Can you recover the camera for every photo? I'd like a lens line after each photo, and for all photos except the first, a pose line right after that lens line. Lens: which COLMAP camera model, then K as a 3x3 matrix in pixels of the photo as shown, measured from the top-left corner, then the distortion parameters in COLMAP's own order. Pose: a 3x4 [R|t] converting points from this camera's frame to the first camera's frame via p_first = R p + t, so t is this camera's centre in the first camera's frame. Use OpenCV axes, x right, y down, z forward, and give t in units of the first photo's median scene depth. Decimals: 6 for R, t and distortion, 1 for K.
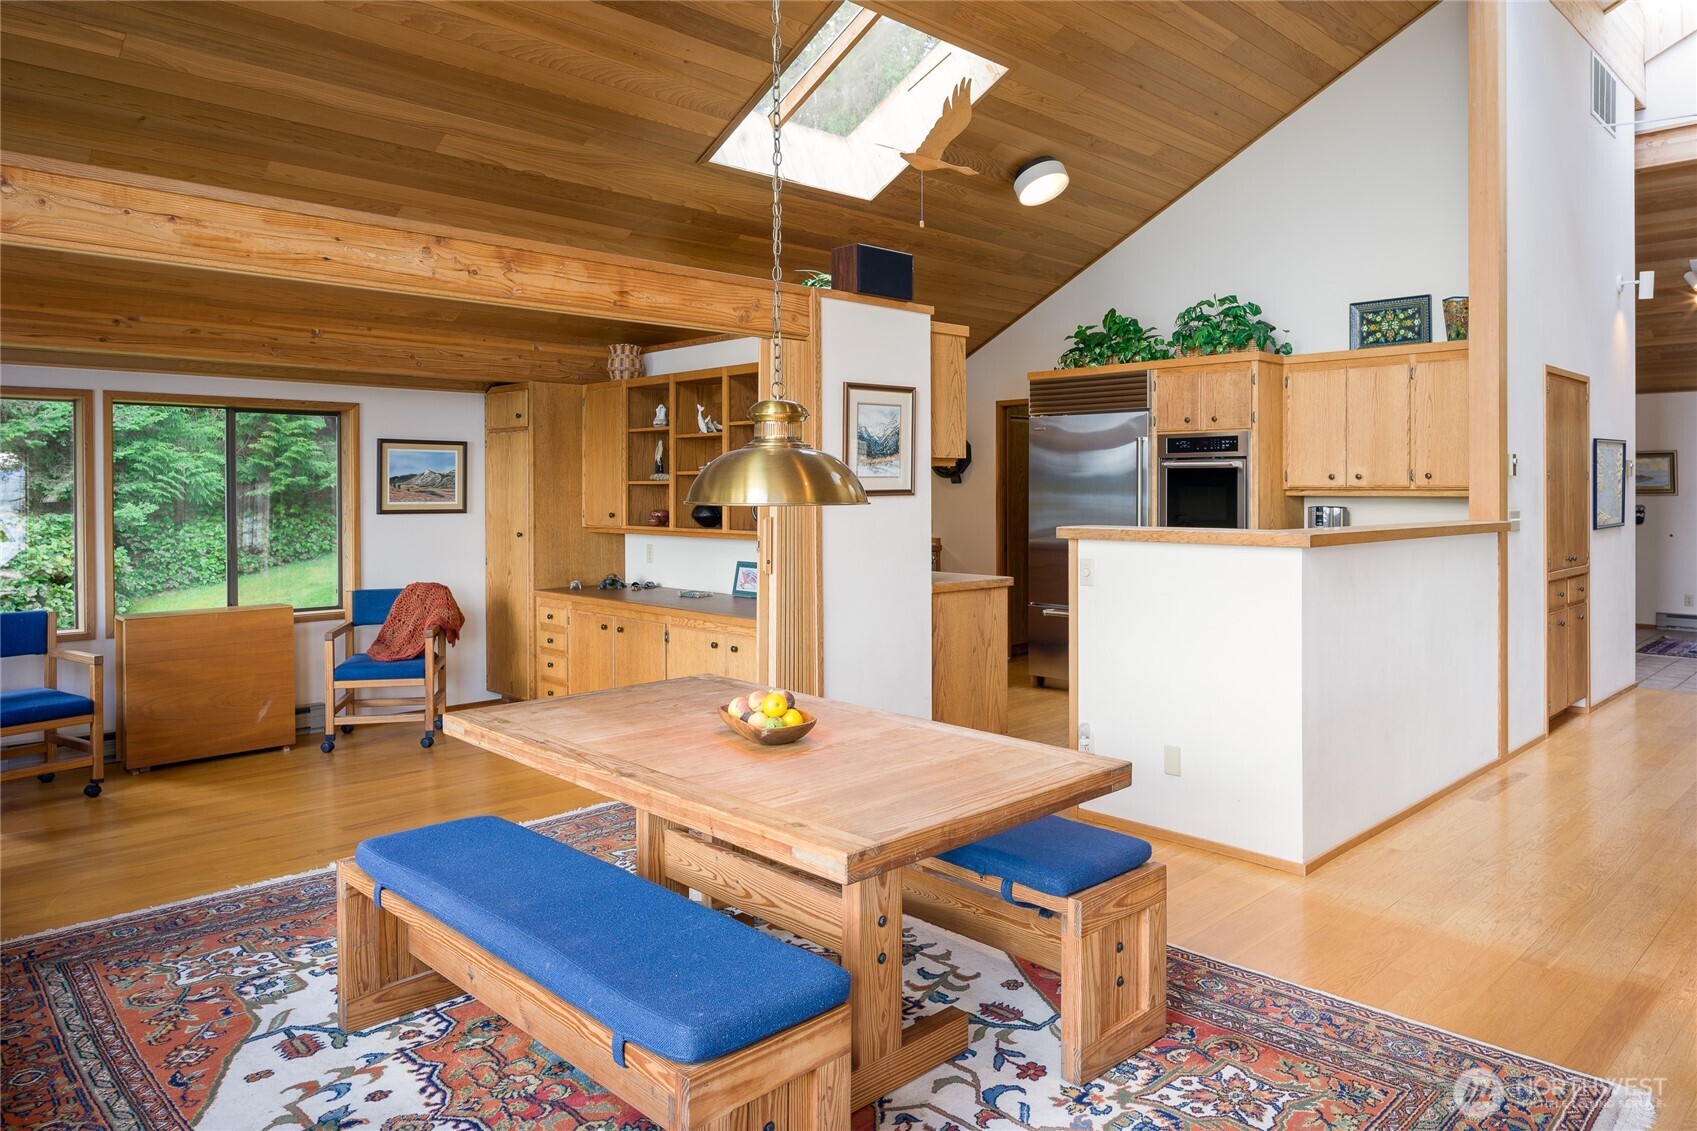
lens RADIAL K [[1100.9, 0, 860.4], [0, 1100.9, 506.5], [0, 0, 1]] dist [-0.003812, 0.000765]
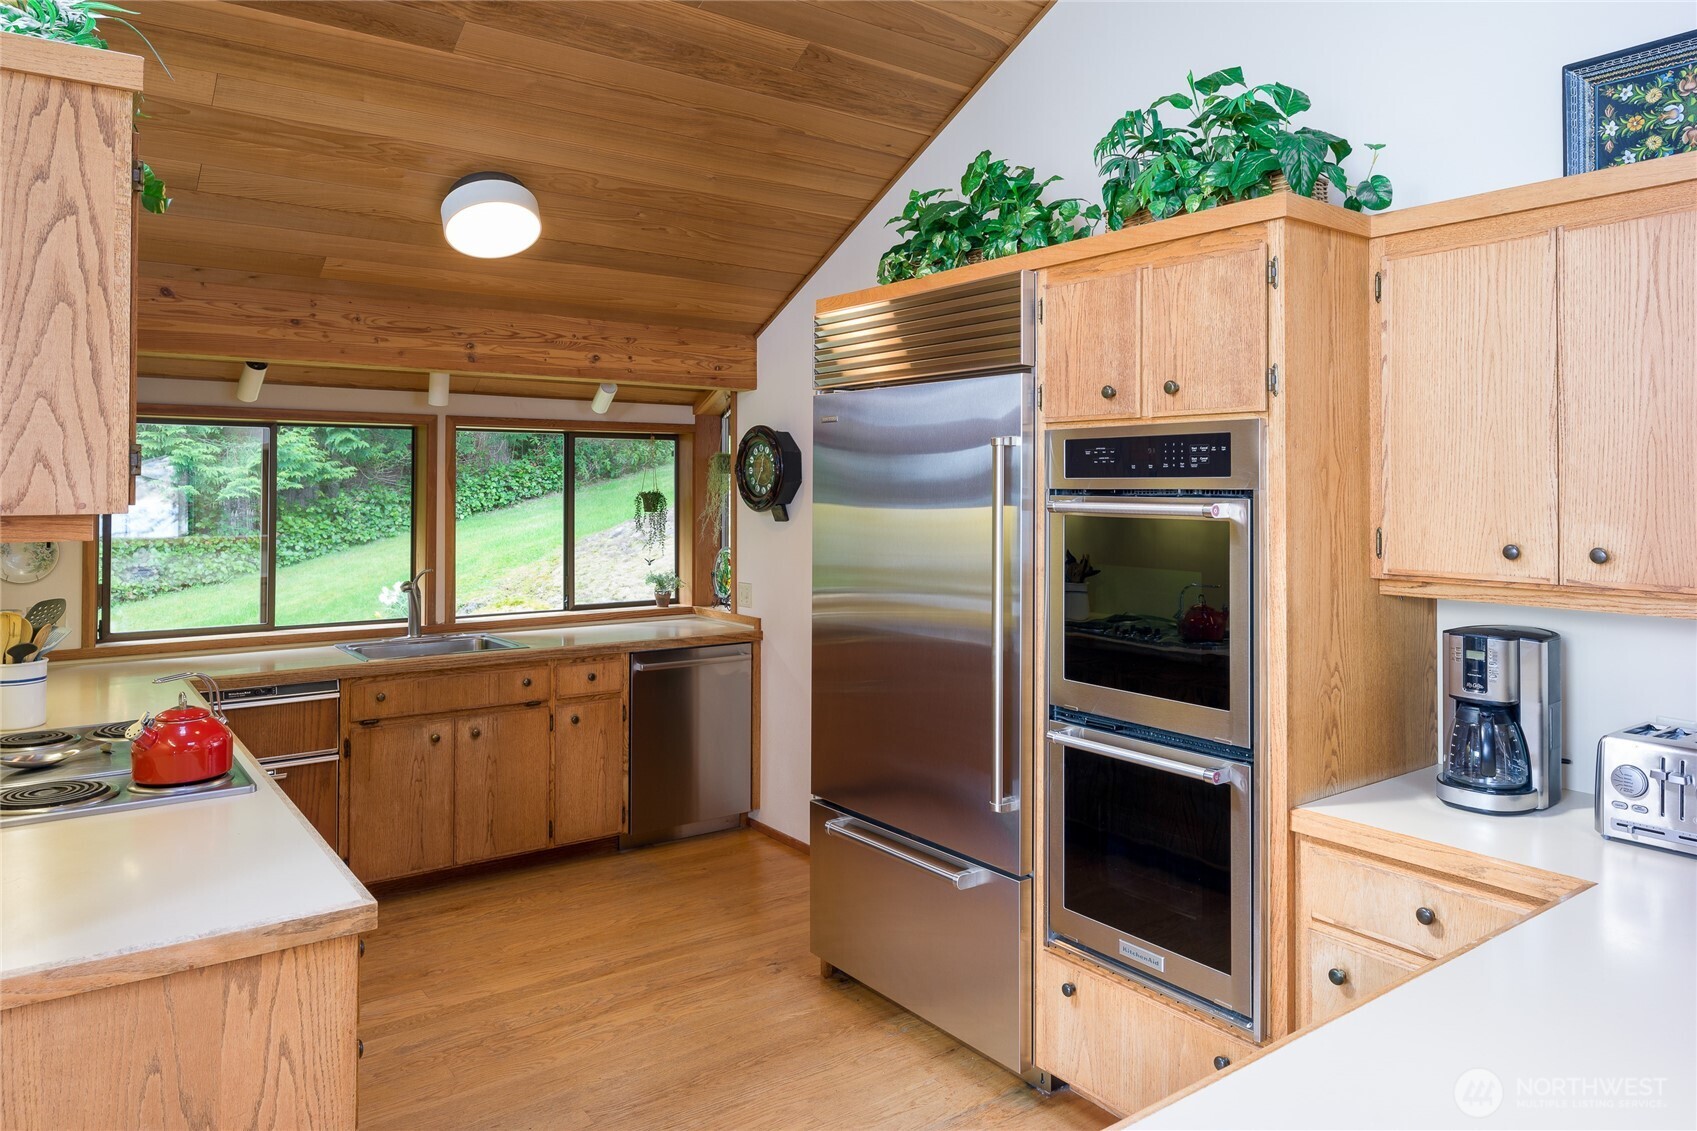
lens RADIAL K [[1121.1, 0, 842.3], [0, 1121.1, 480.0], [0, 0, 1]] dist [-0.001413, -0.005557]
pose [[0.989400, 0.002606, -0.145189, 0.274122], [-0.006092, 0.999704, -0.023571, -0.039957], [0.145085, 0.024206, 0.989123, 0.628083]]
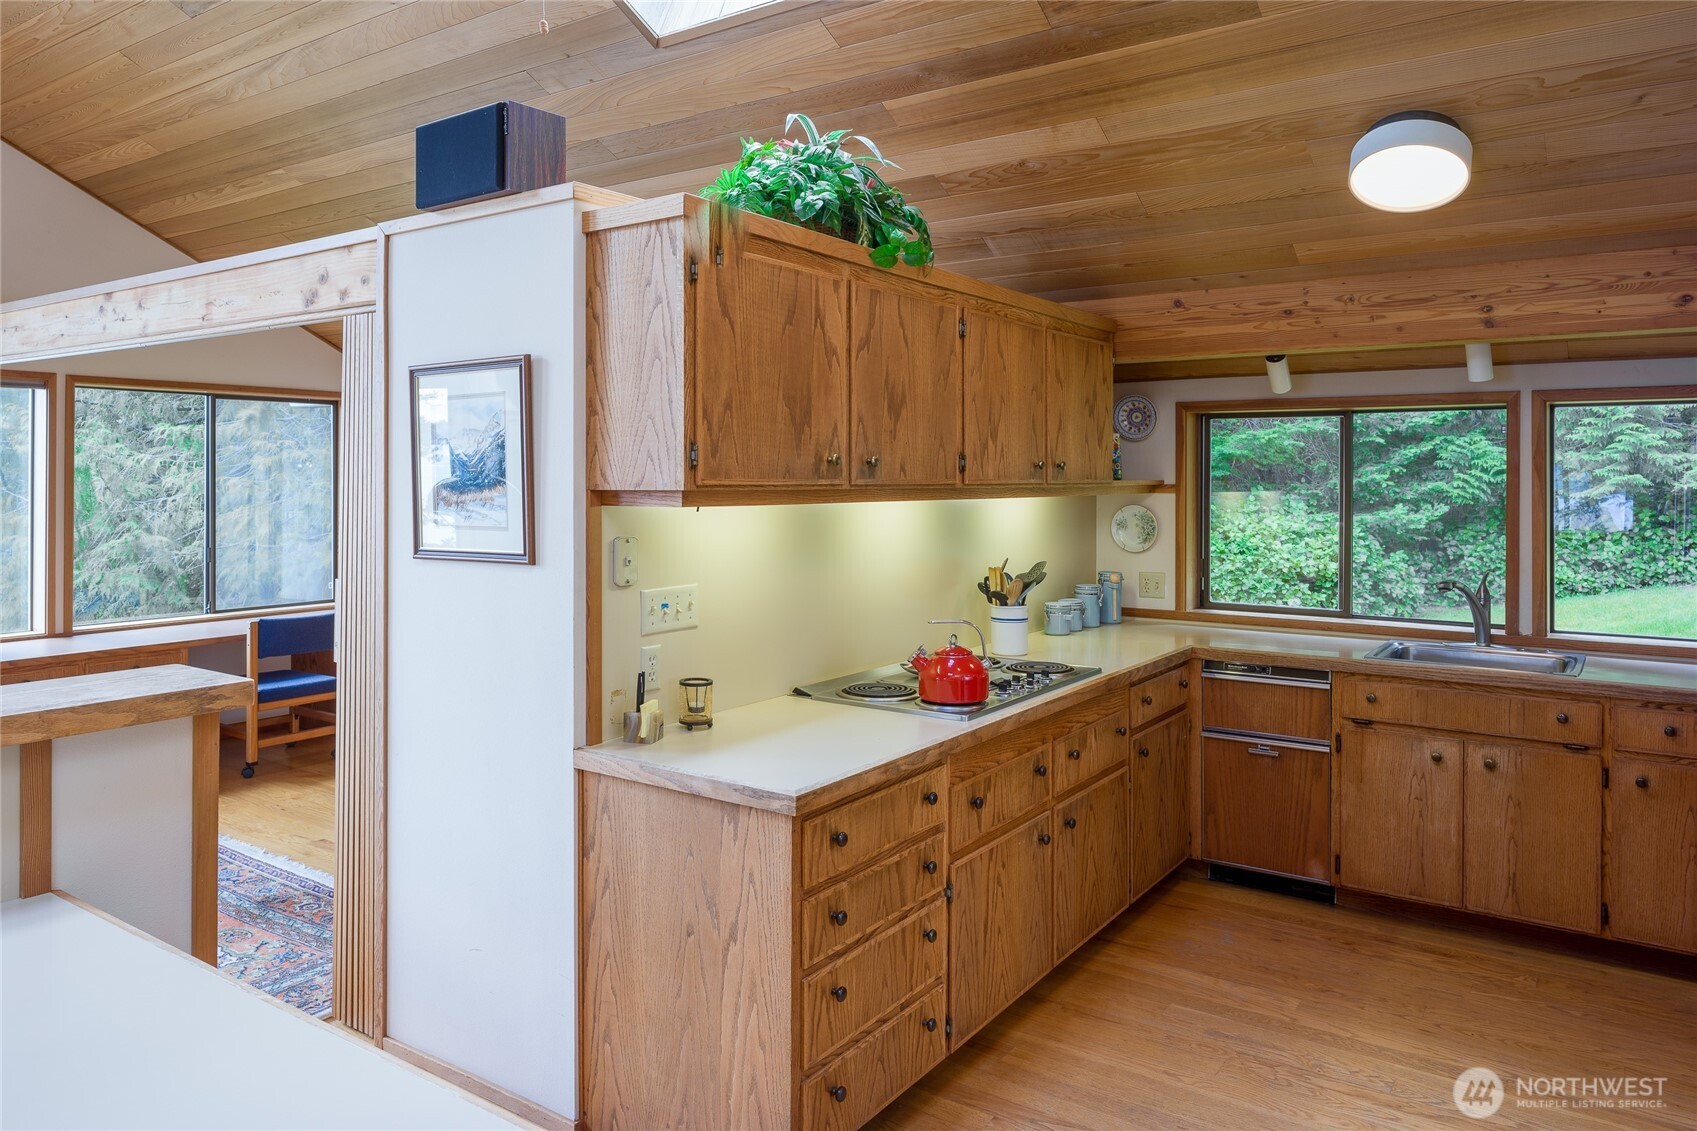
lens RADIAL K [[1134.5, 0, 805.3], [0, 1134.5, 485.6], [0, 0, 1]] dist [-0.002846, -0.000123]
pose [[0.176900, 0.012536, -0.984149, 0.466780], [-0.019587, 0.999766, 0.009215, -0.043207], [0.984034, 0.017647, 0.177104, 0.817545]]
